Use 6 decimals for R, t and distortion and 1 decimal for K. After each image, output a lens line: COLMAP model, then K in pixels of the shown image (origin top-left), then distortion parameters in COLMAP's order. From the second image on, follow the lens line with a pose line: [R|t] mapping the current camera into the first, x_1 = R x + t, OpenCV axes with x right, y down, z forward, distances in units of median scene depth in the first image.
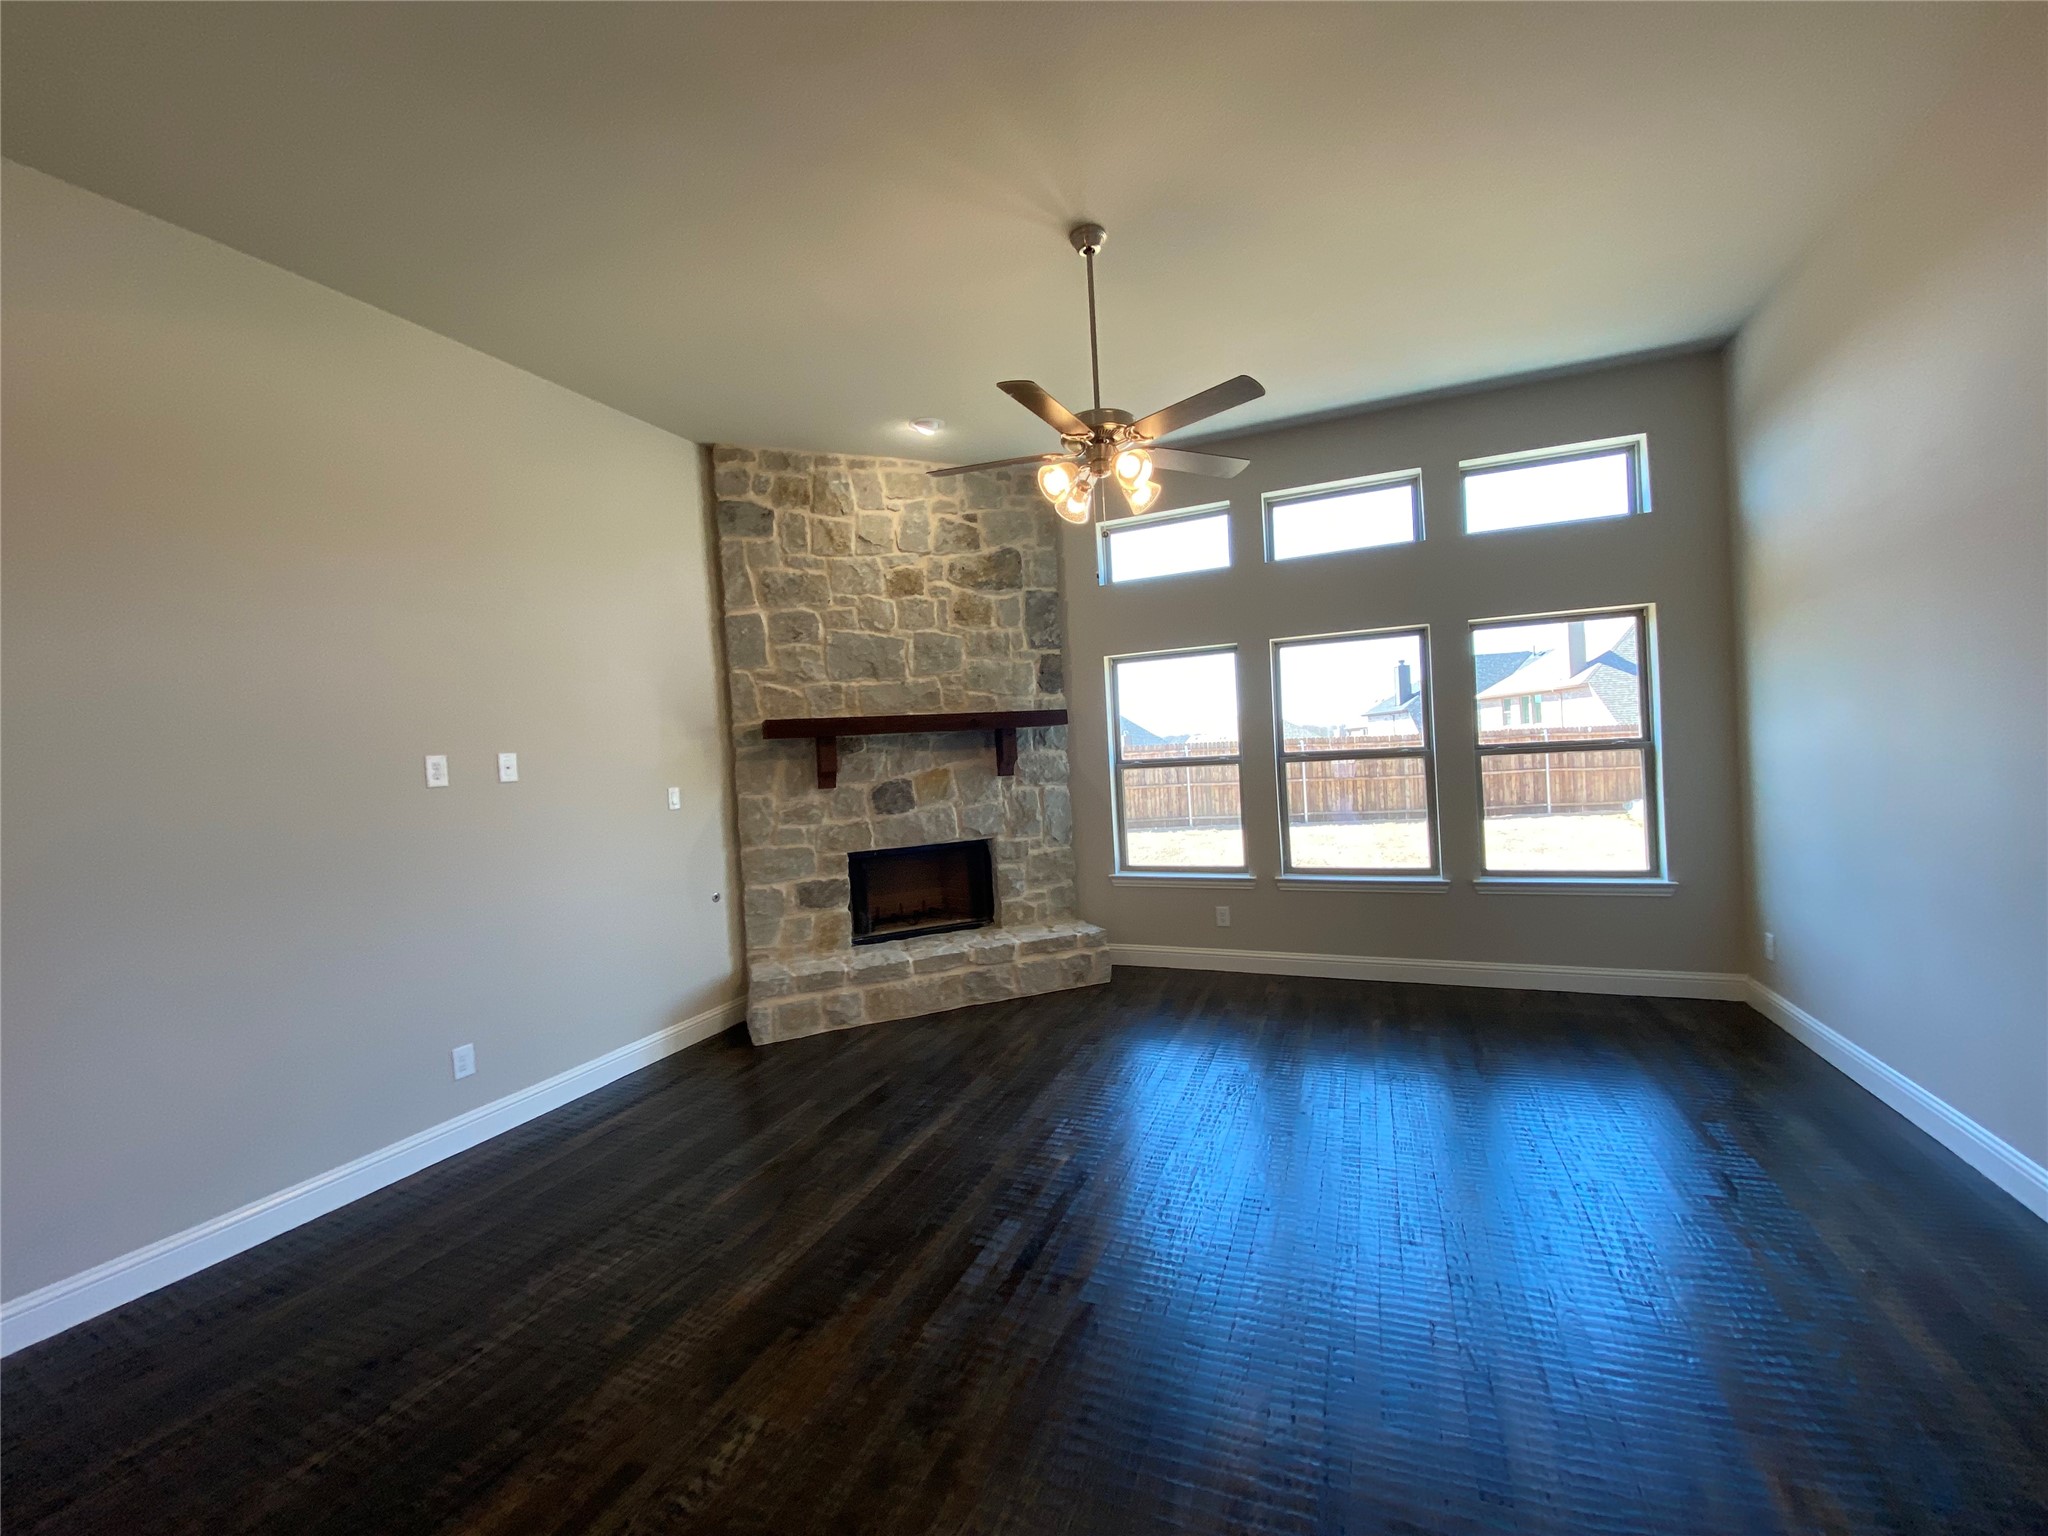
lens RADIAL K [[827.9, 0, 1030.8], [0, 827.9, 771.2], [0, 0, 1]] dist [0.020982, -0.017187]
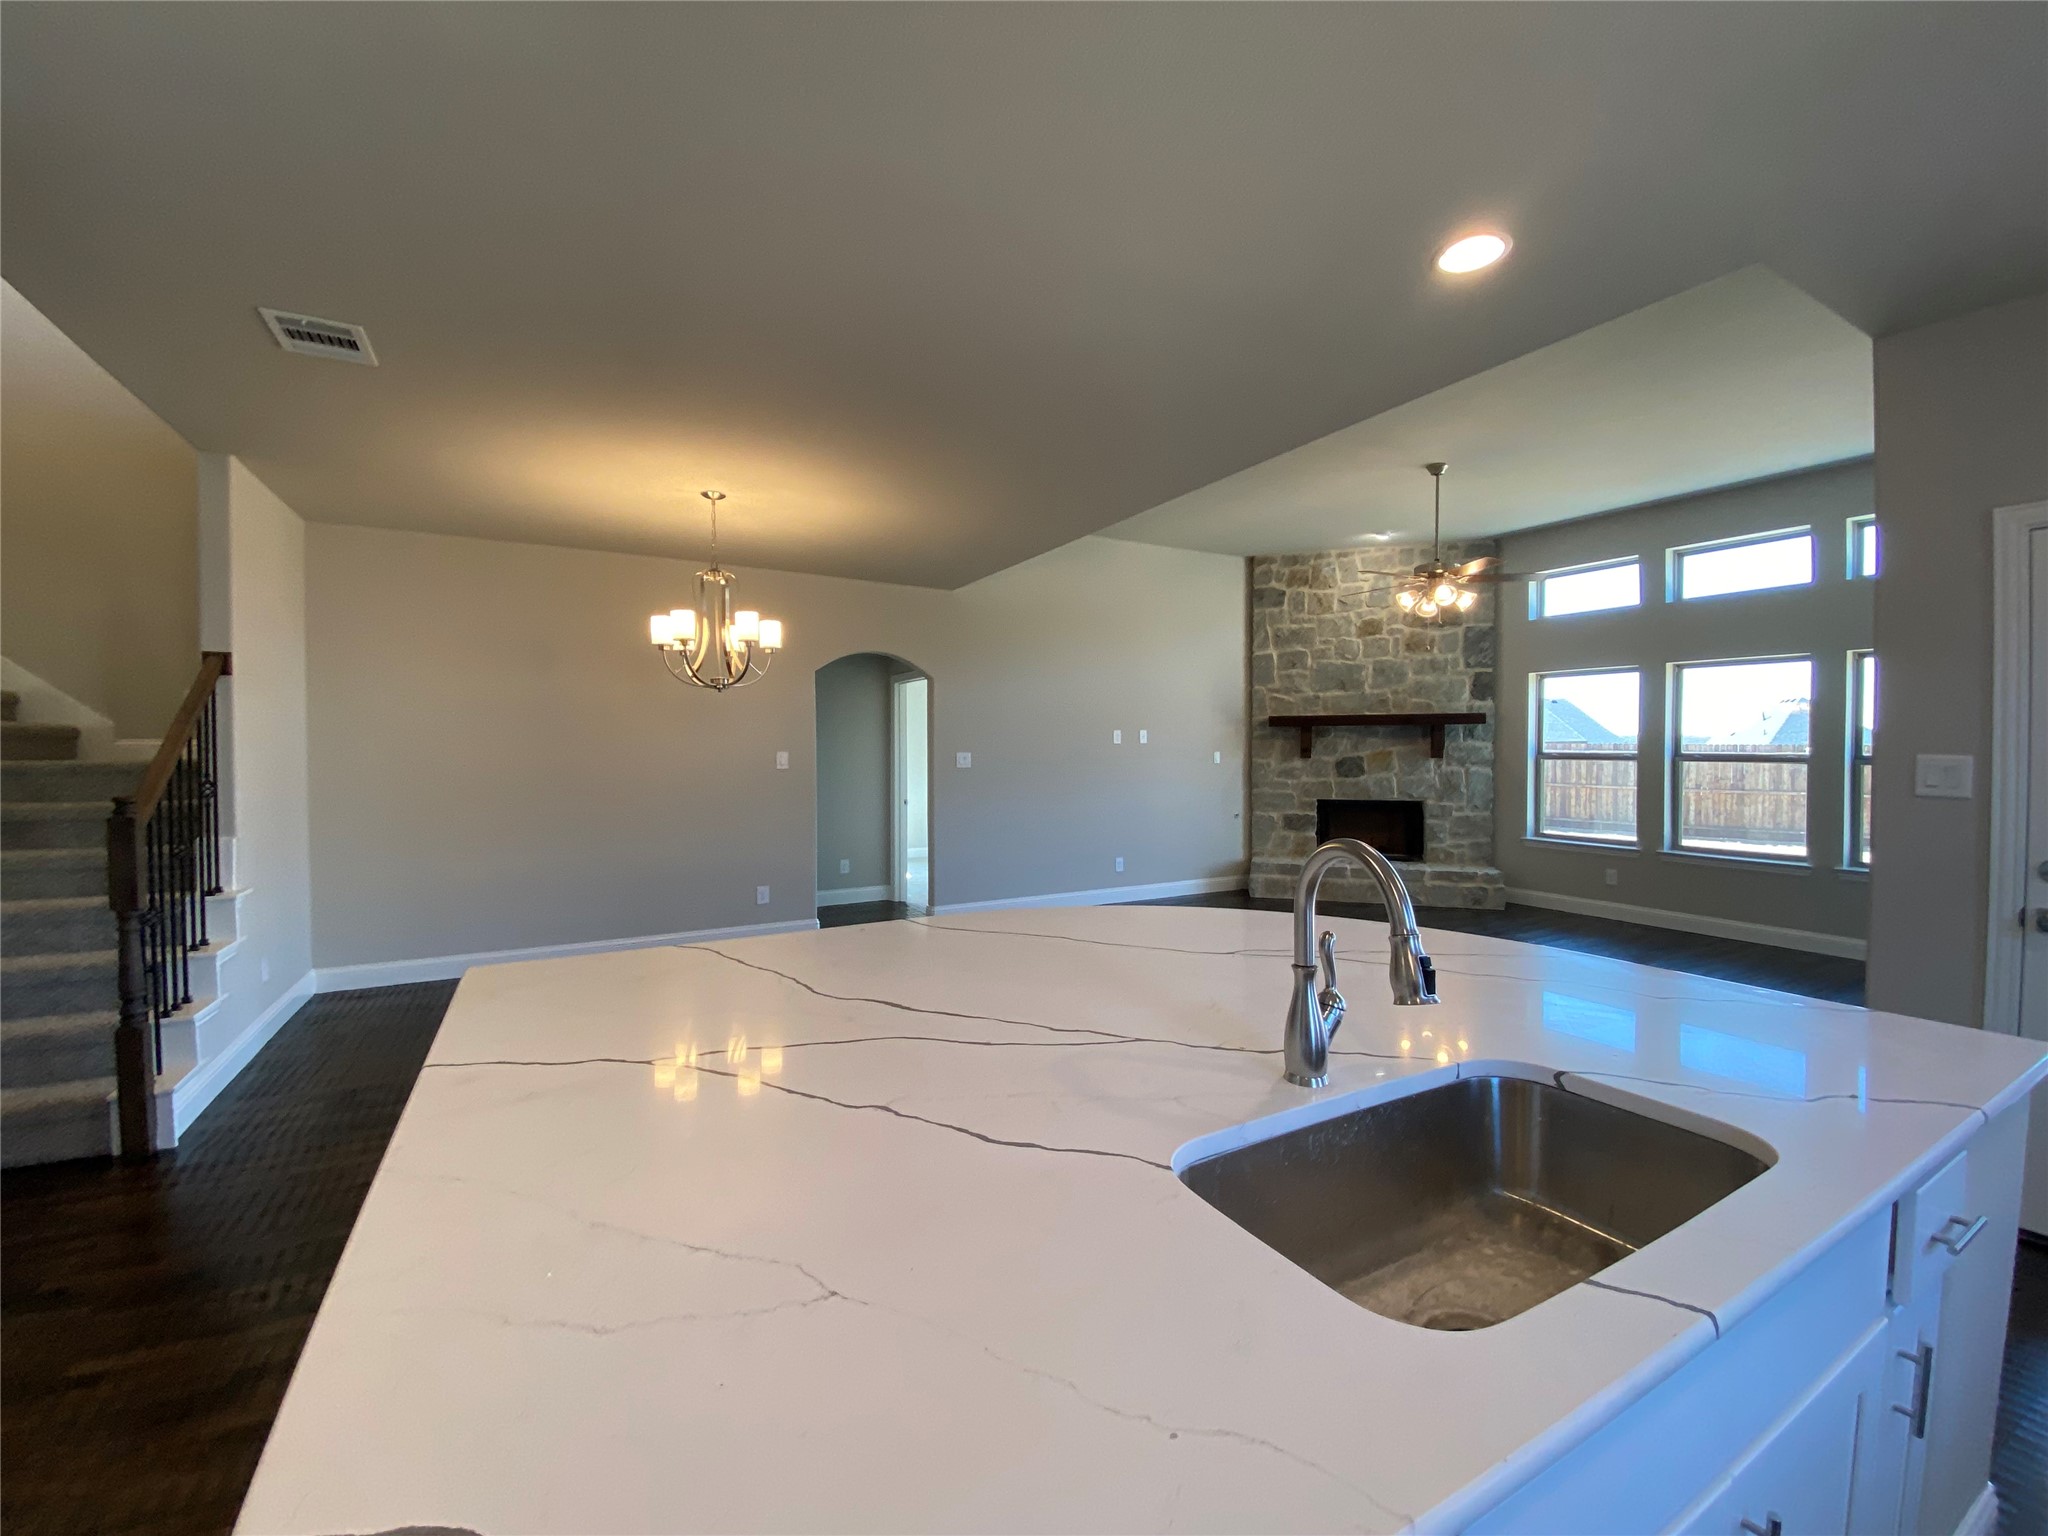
lens RADIAL K [[827.9, 0, 1015.9], [0, 827.9, 774.3], [0, 0, 1]] dist [0.020982, -0.017187]
pose [[0.780760, 0.074740, -0.620345, 0.319908], [-0.054899, 0.997186, 0.051046, -0.000040], [0.622415, -0.005798, 0.782666, -0.628827]]
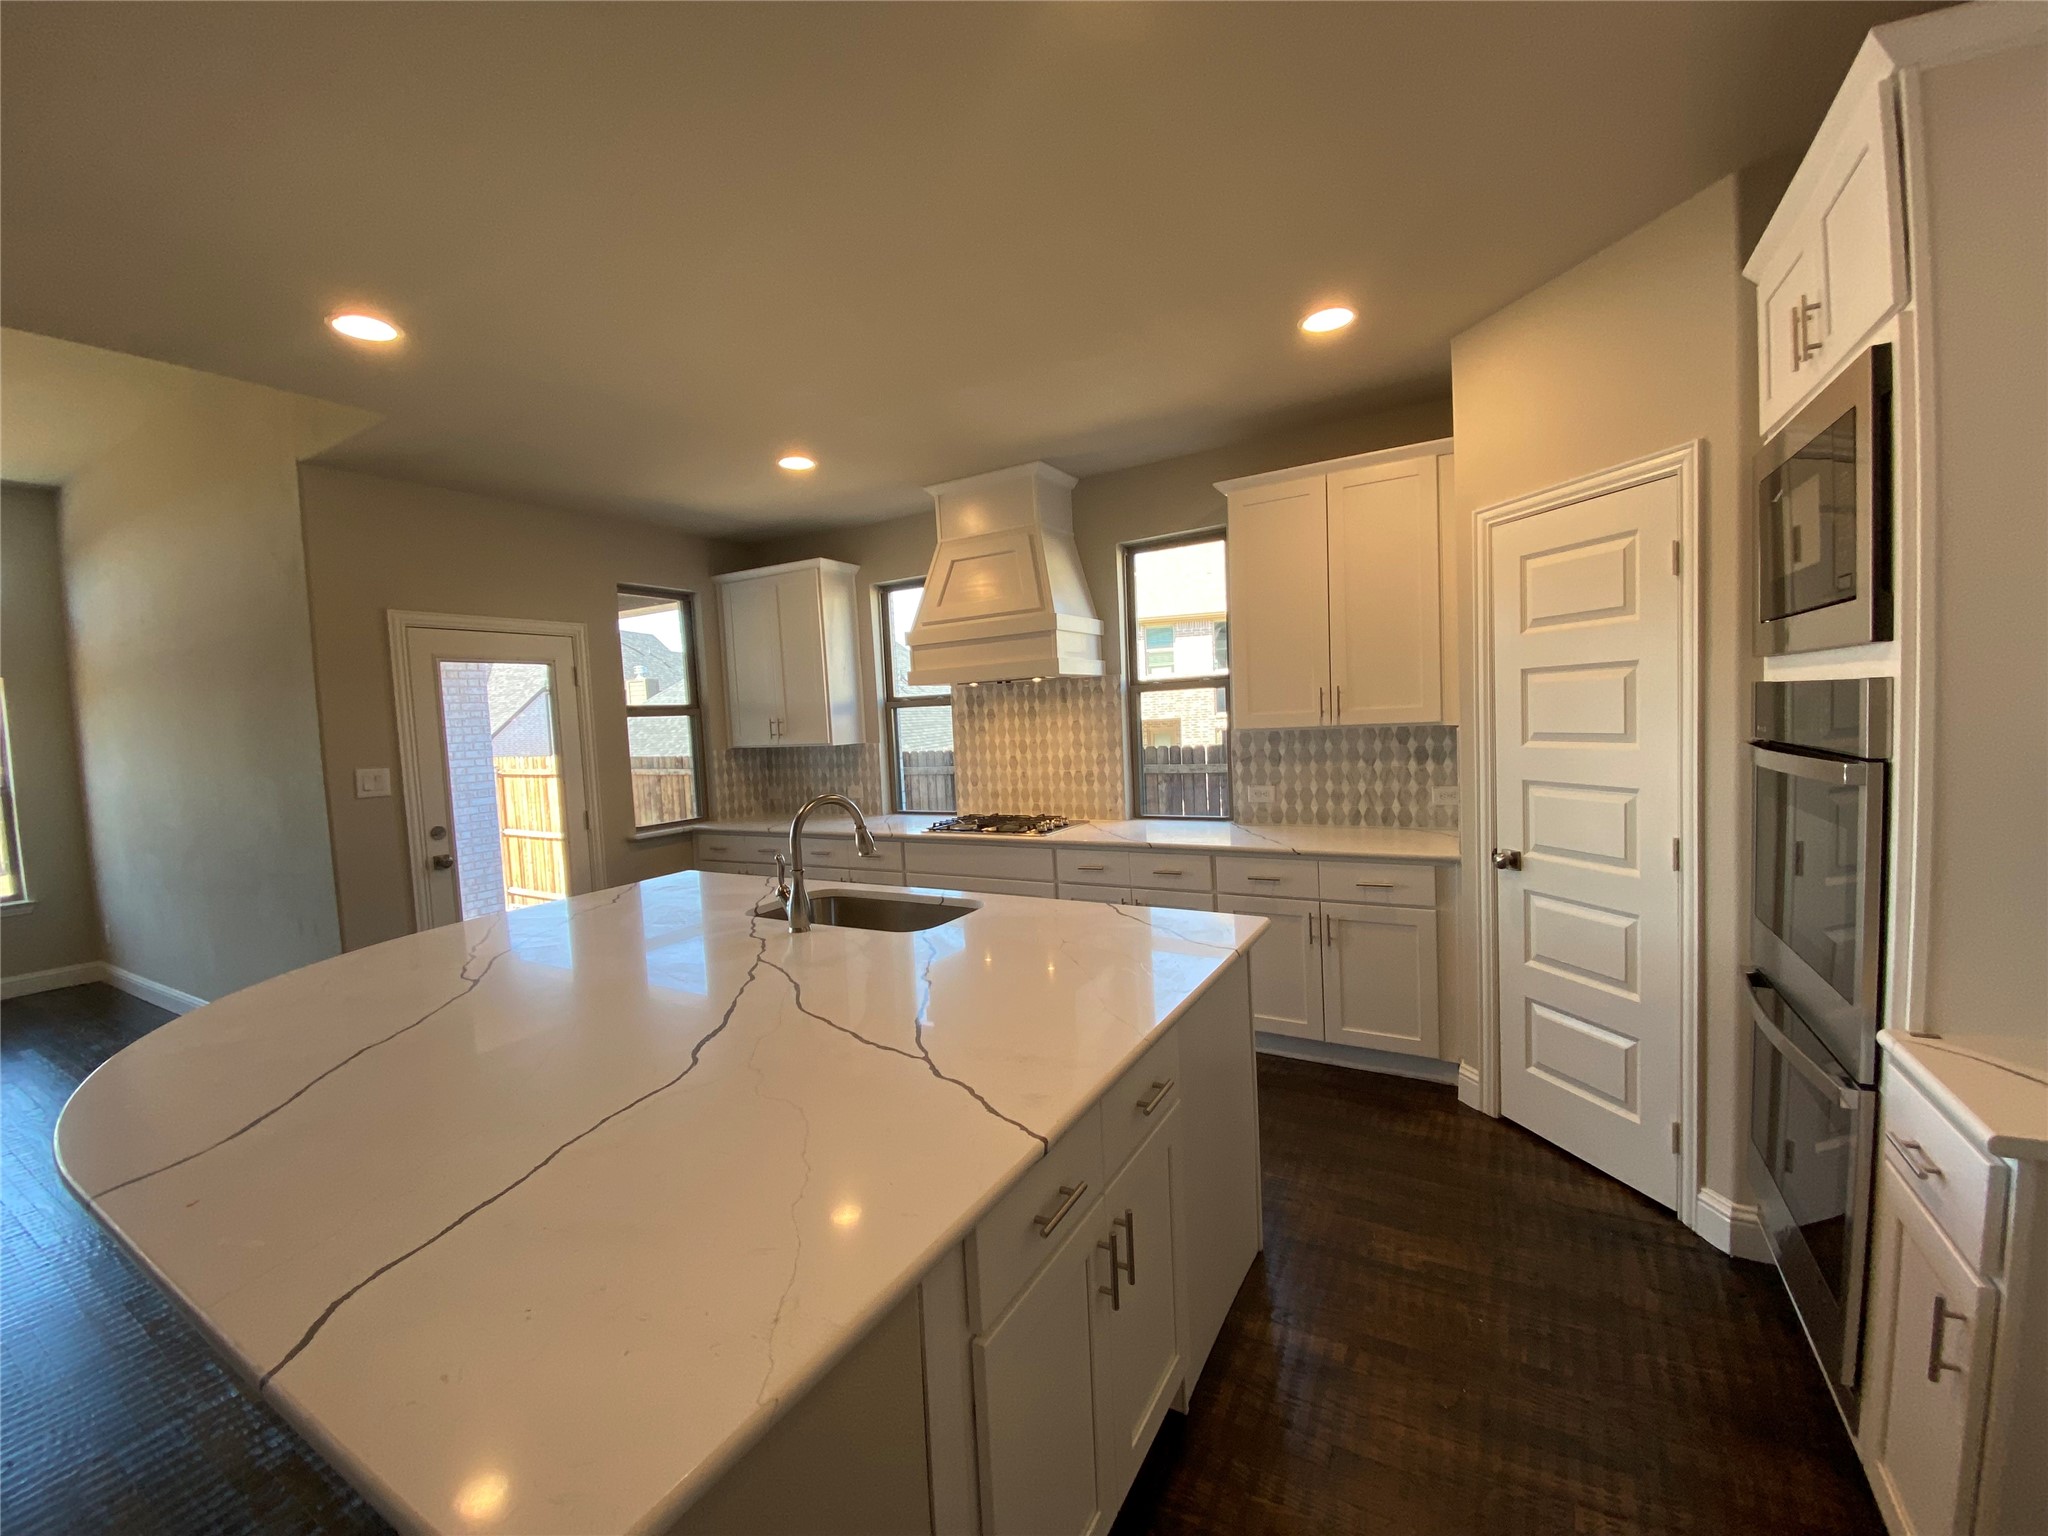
lens RADIAL K [[827.9, 0, 1012.4], [0, 827.9, 757.9], [0, 0, 1]] dist [0.020982, -0.017187]
pose [[0.139288, -0.001551, 0.990251, -0.220713], [0.059728, 0.998191, -0.006838, 0.012840], [-0.988449, 0.060098, 0.139129, -0.568565]]
